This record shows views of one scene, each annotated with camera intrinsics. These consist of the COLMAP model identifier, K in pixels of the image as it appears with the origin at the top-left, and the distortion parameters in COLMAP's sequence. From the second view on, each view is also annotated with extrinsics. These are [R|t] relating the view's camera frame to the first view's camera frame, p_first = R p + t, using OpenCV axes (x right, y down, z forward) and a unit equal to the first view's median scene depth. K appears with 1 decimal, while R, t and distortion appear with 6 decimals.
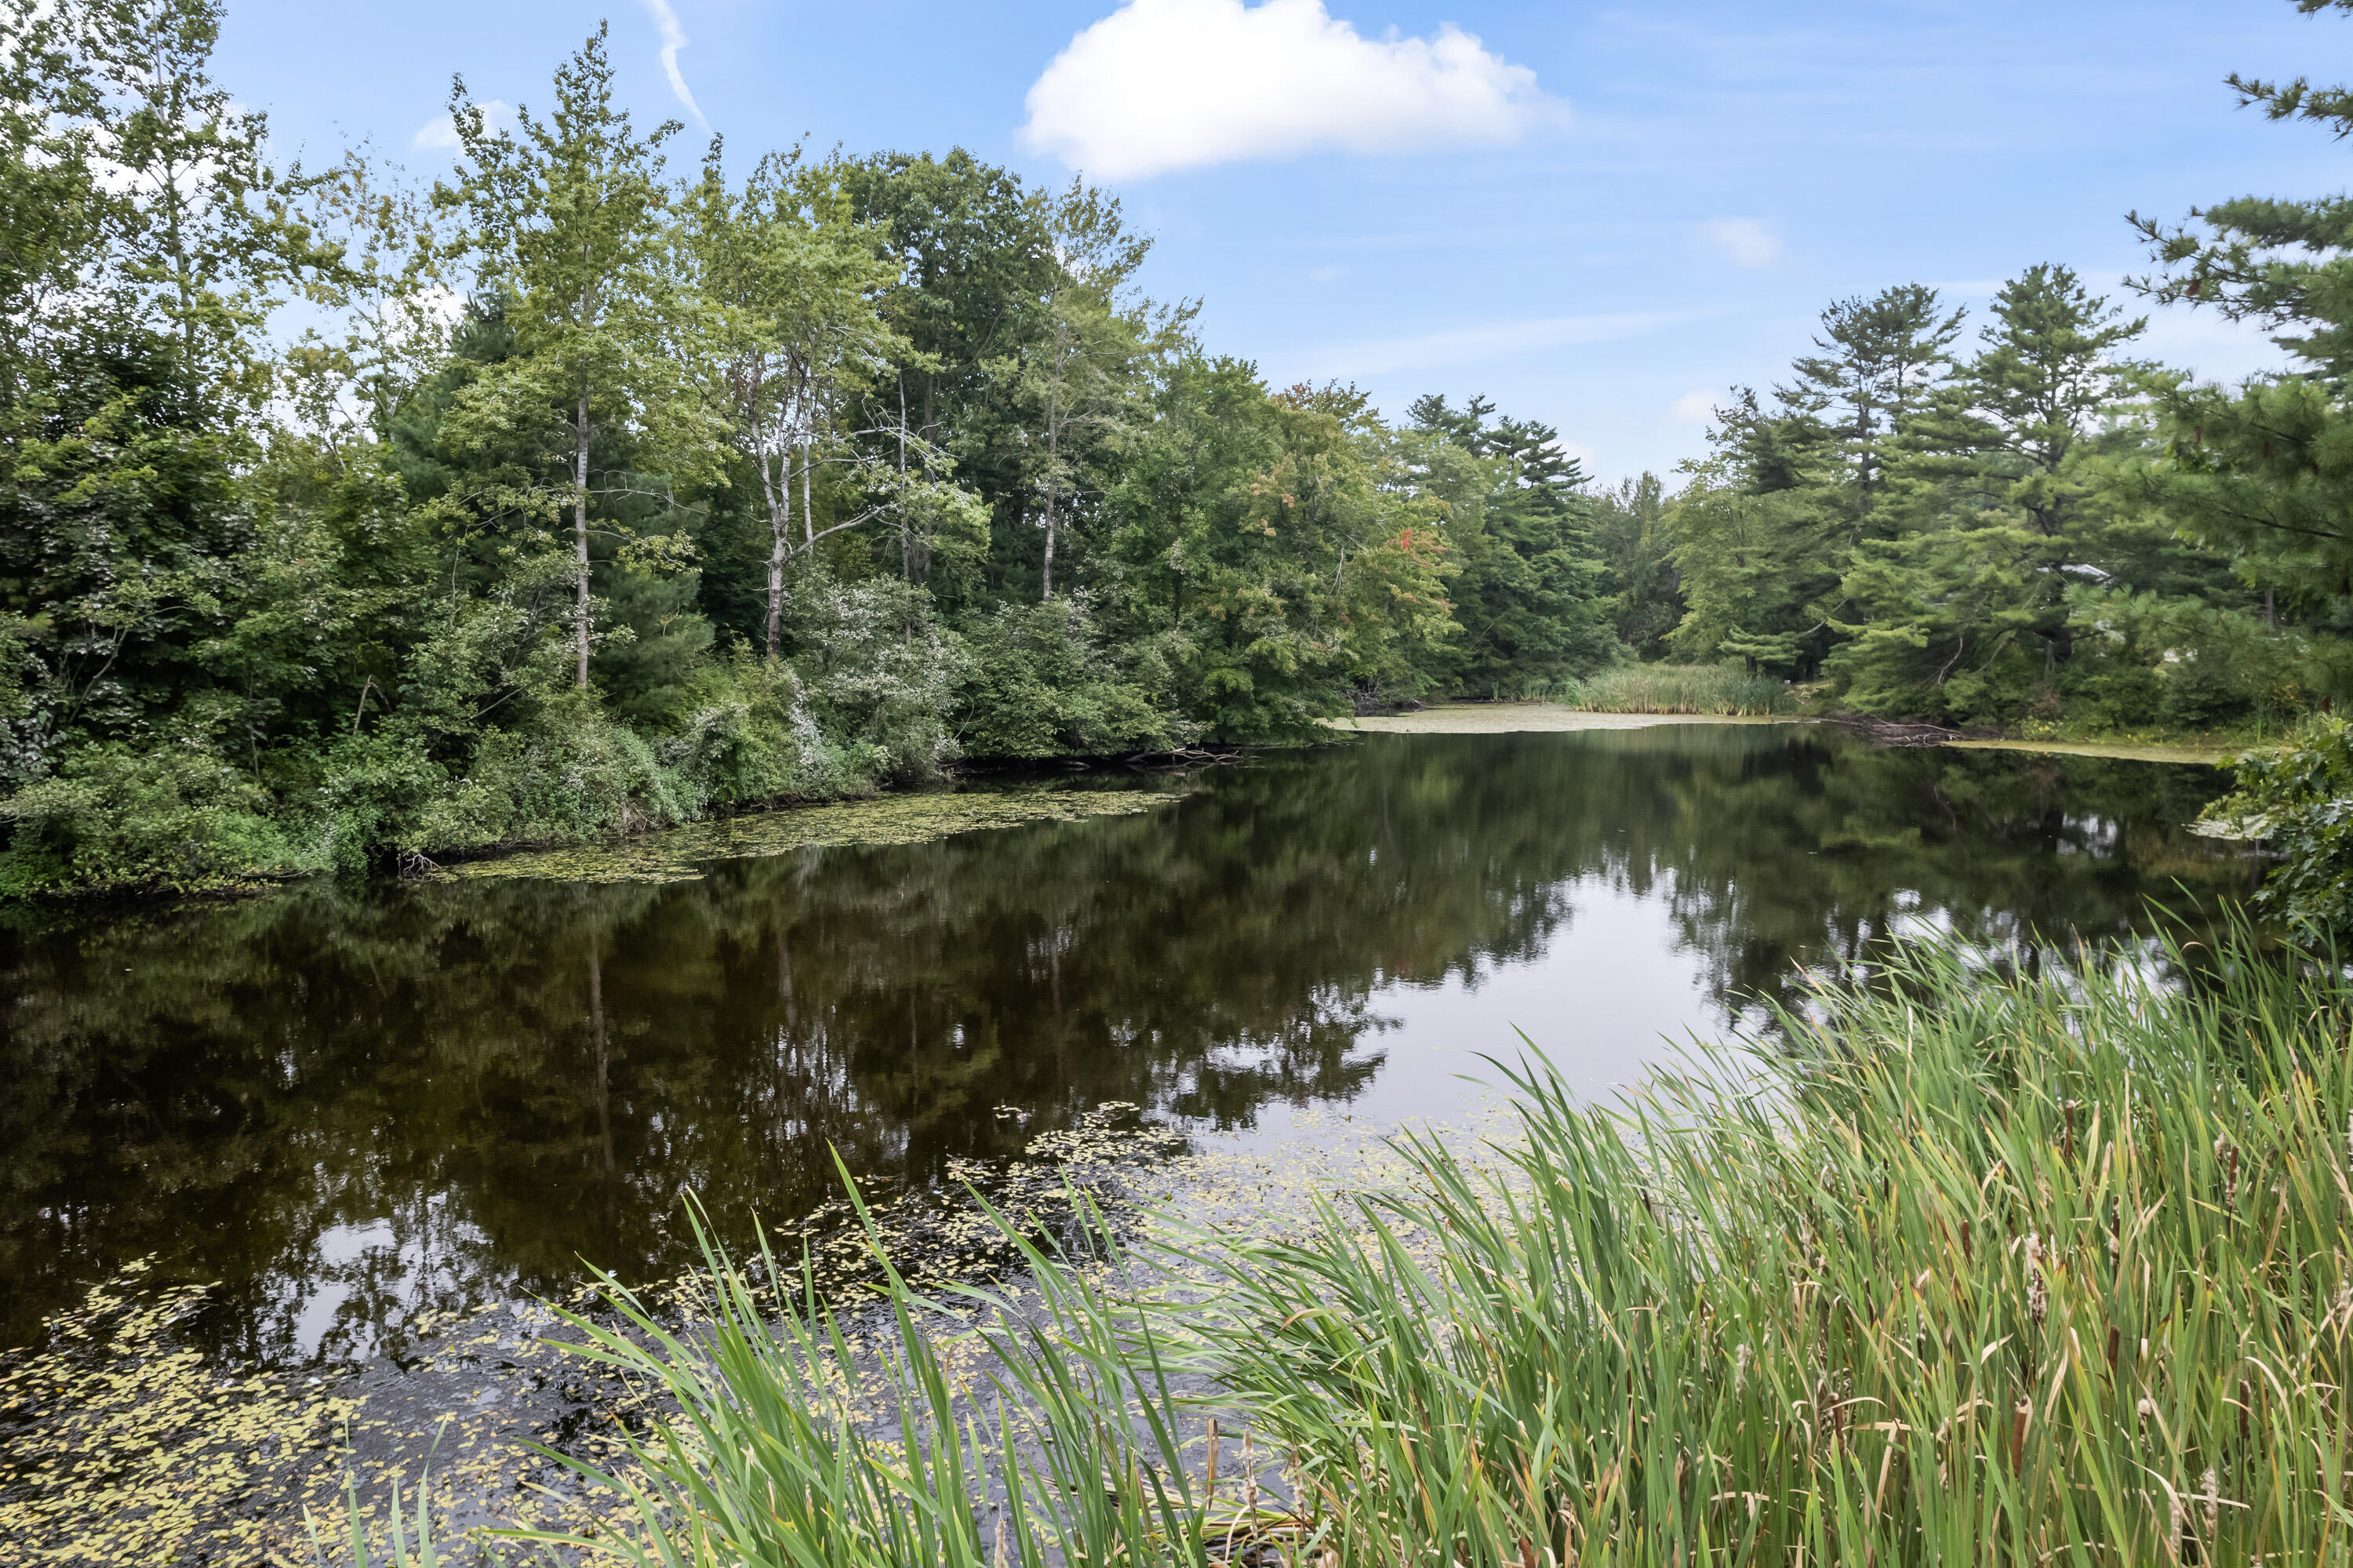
lens RADIAL K [[1517.7, 0, 1176.5], [0, 1517.7, 784.0], [0, 0, 1]] dist [-0.059809, 0.048447]
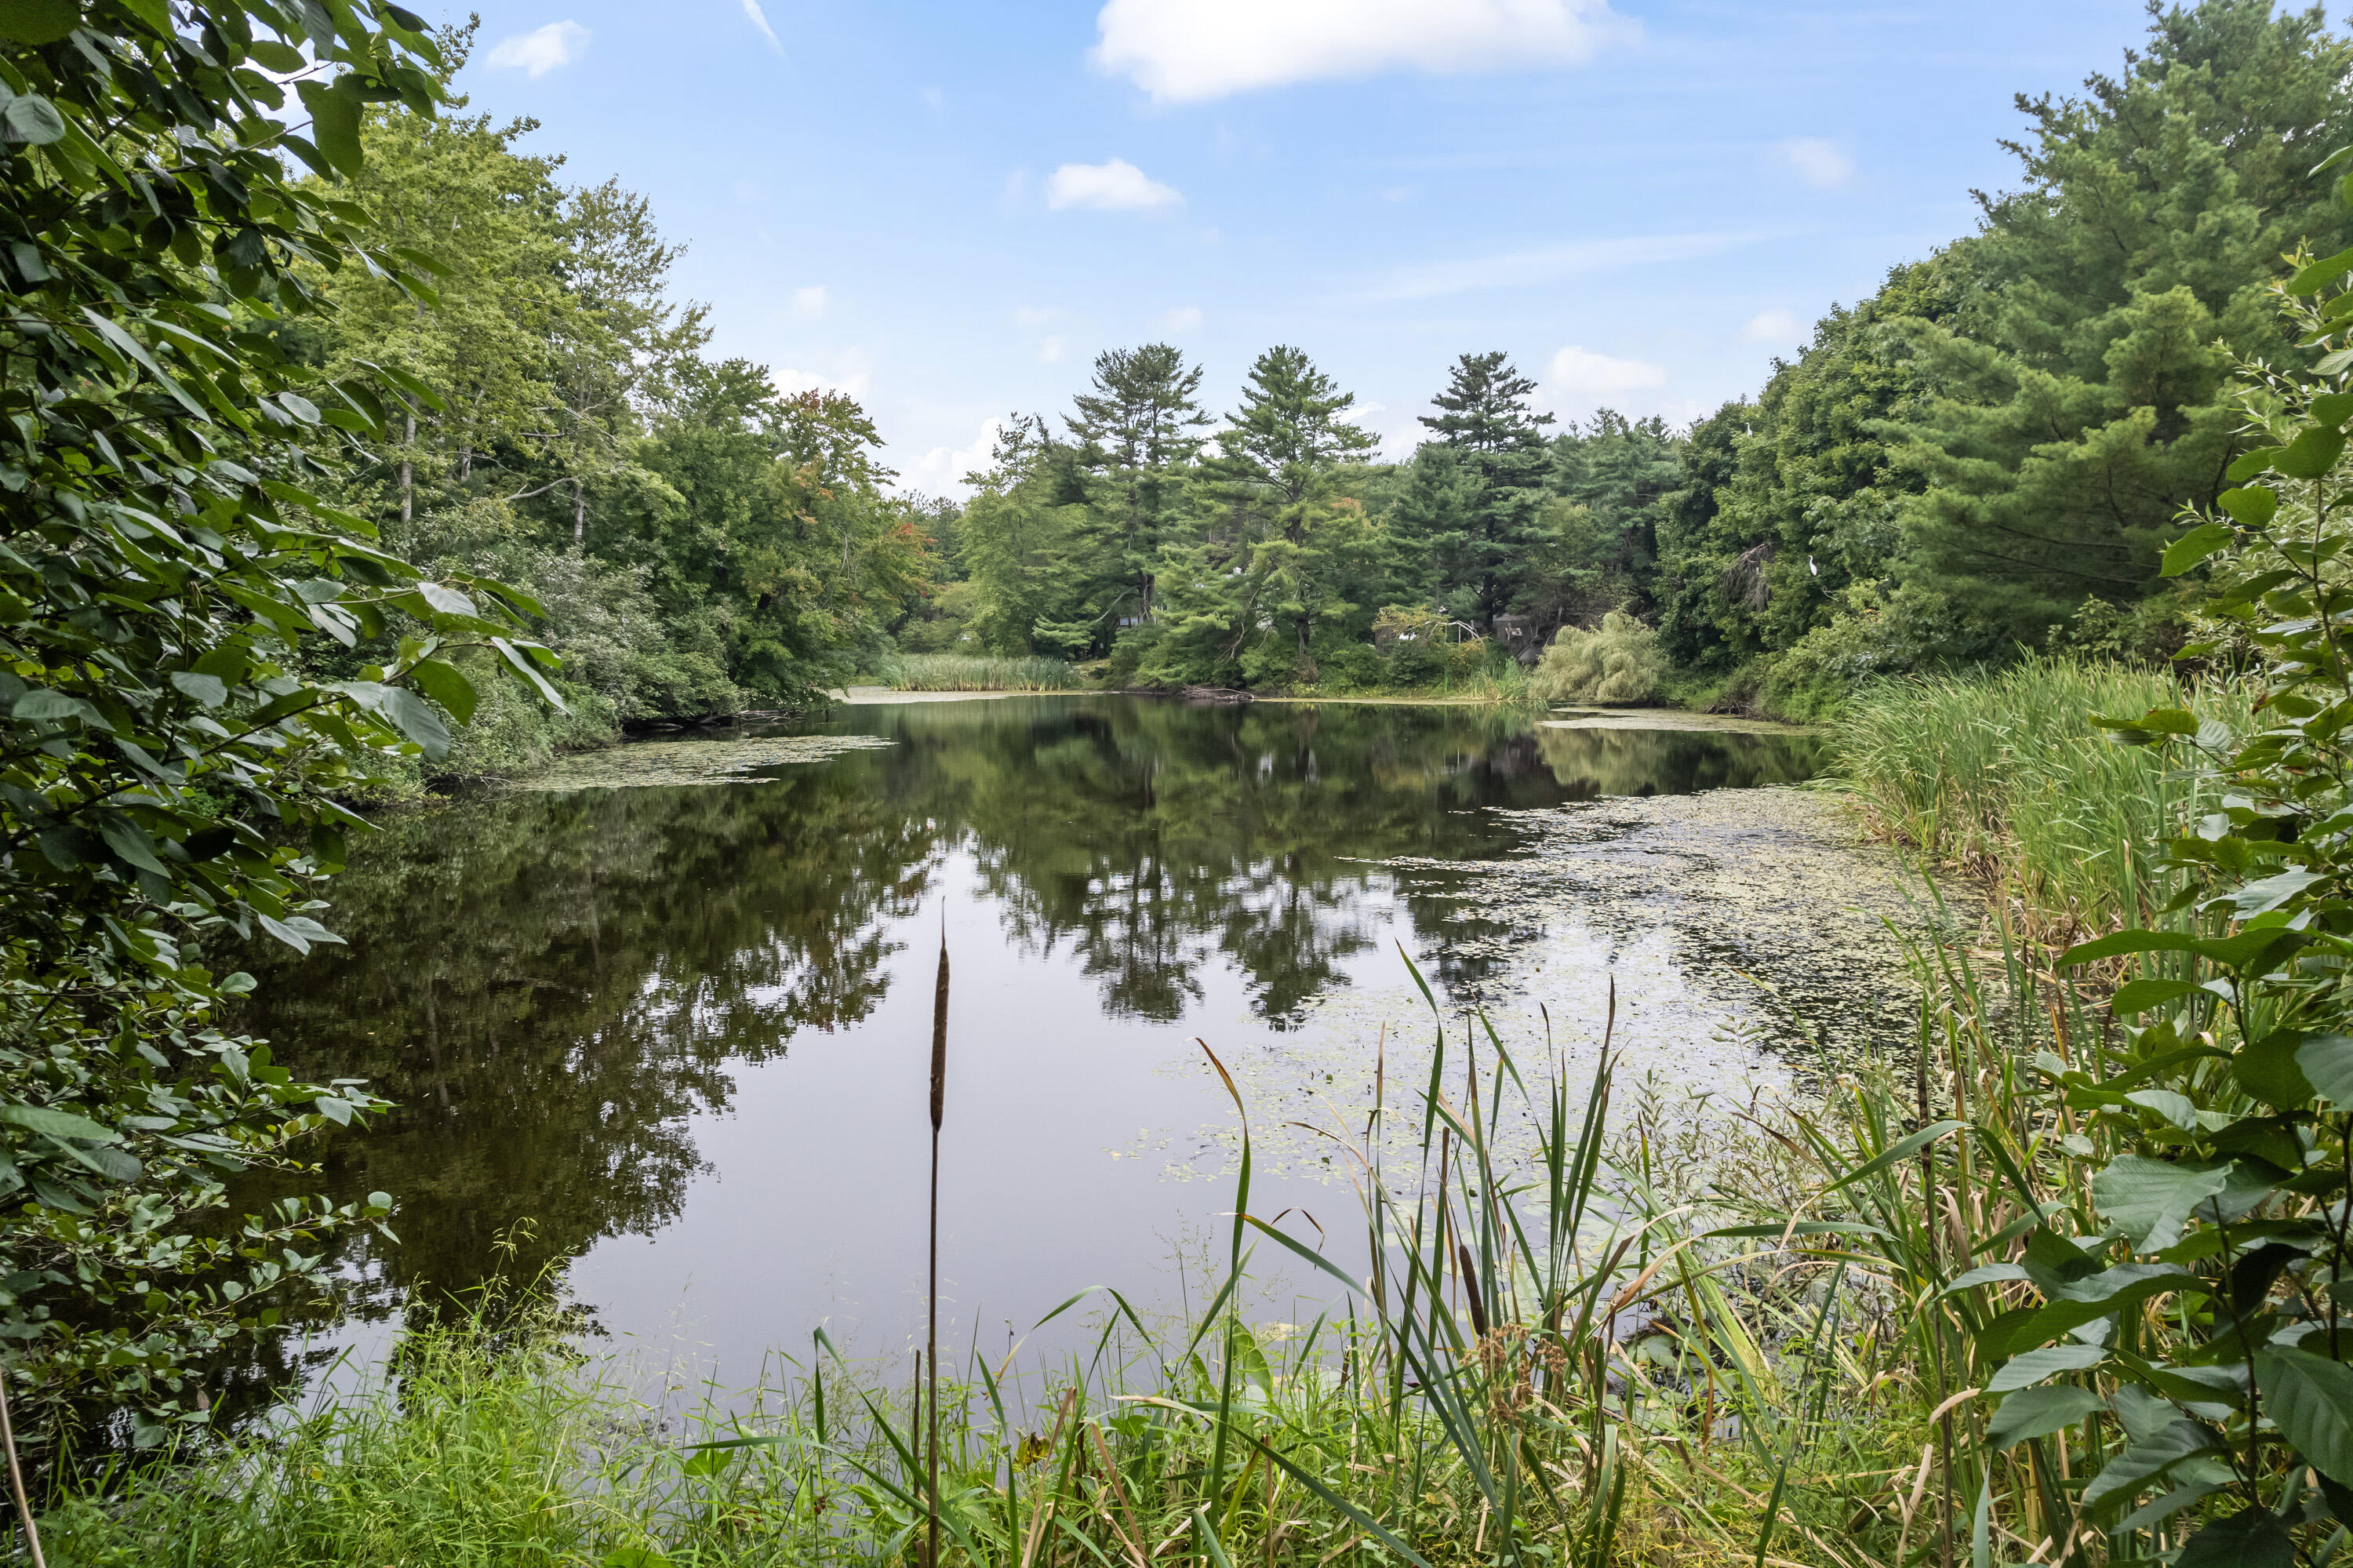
lens RADIAL K [[1517.7, 0, 1176.5], [0, 1517.7, 784.0], [0, 0, 1]] dist [-0.059809, 0.048447]
pose [[0.835156, -0.045781, 0.548105, -0.226589], [0.046977, 0.998826, 0.011849, 0.021479], [-0.548003, 0.015852, 0.836326, -0.068067]]
